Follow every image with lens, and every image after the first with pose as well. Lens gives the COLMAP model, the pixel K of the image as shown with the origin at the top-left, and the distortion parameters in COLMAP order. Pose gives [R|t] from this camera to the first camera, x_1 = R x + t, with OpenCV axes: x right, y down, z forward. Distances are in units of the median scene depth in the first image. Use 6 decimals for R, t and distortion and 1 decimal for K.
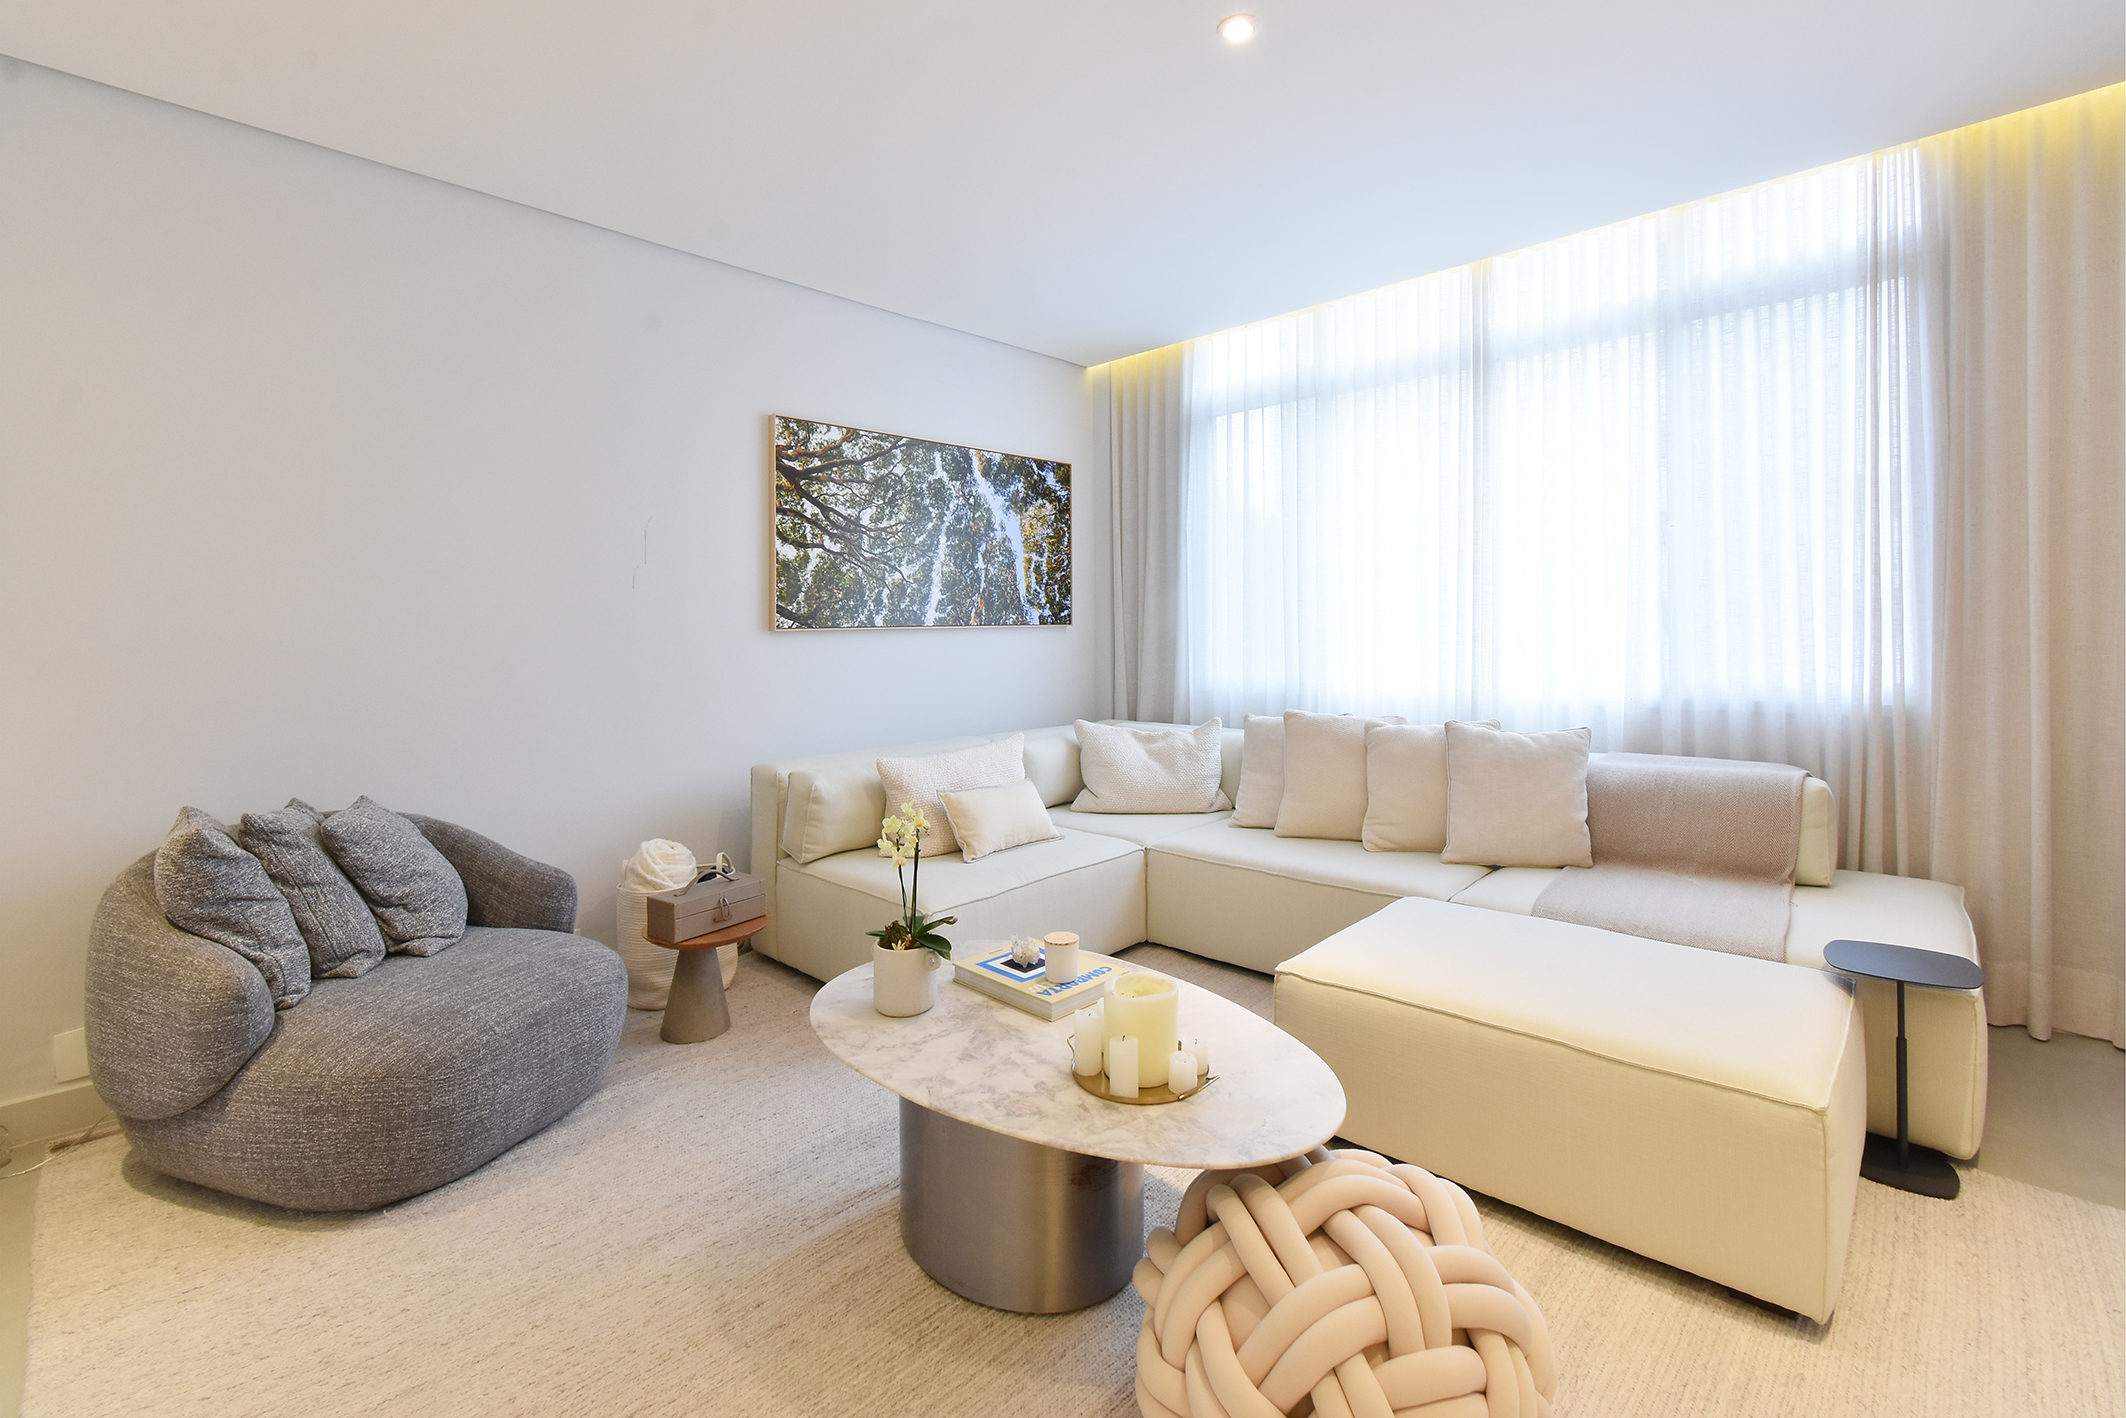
lens RADIAL K [[991.5, 0, 1051.7], [0, 991.5, 645.8], [0, 0, 1]] dist [0.016571, 0.000002]
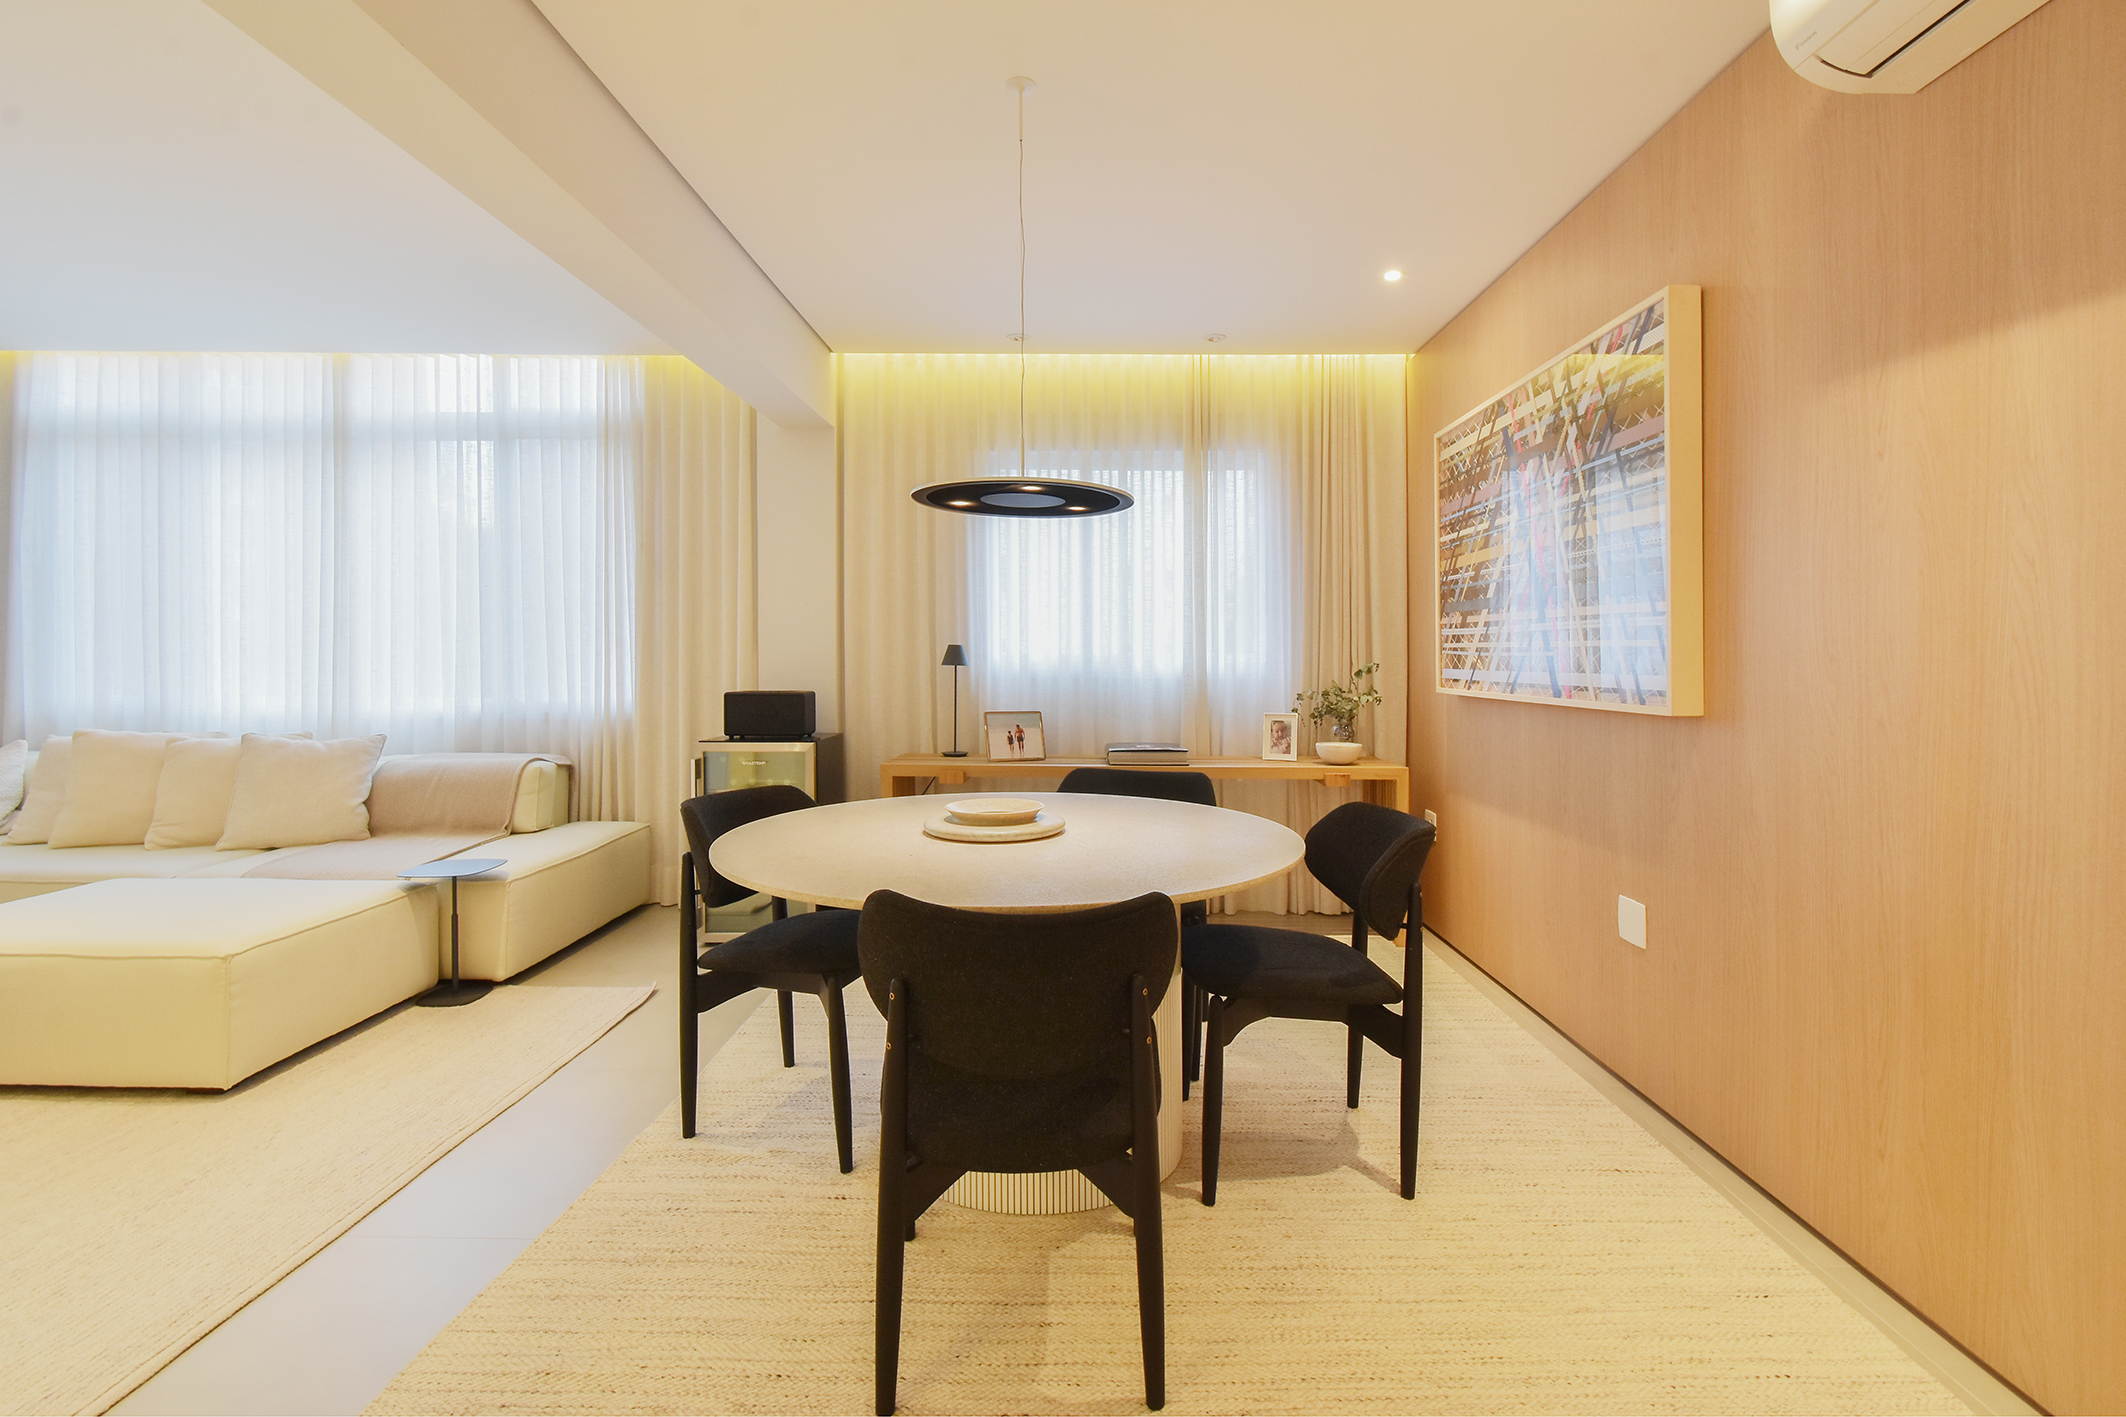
lens RADIAL K [[922.0, 0, 1068.8], [0, 922.0, 676.8], [0, 0, 1]] dist [0.019002, 0.000119]
pose [[0.725694, 0.010167, 0.687943, 0.340098], [-0.013529, 0.999908, -0.000506, -0.006122], [-0.687885, -0.008940, 0.725765, -0.505418]]
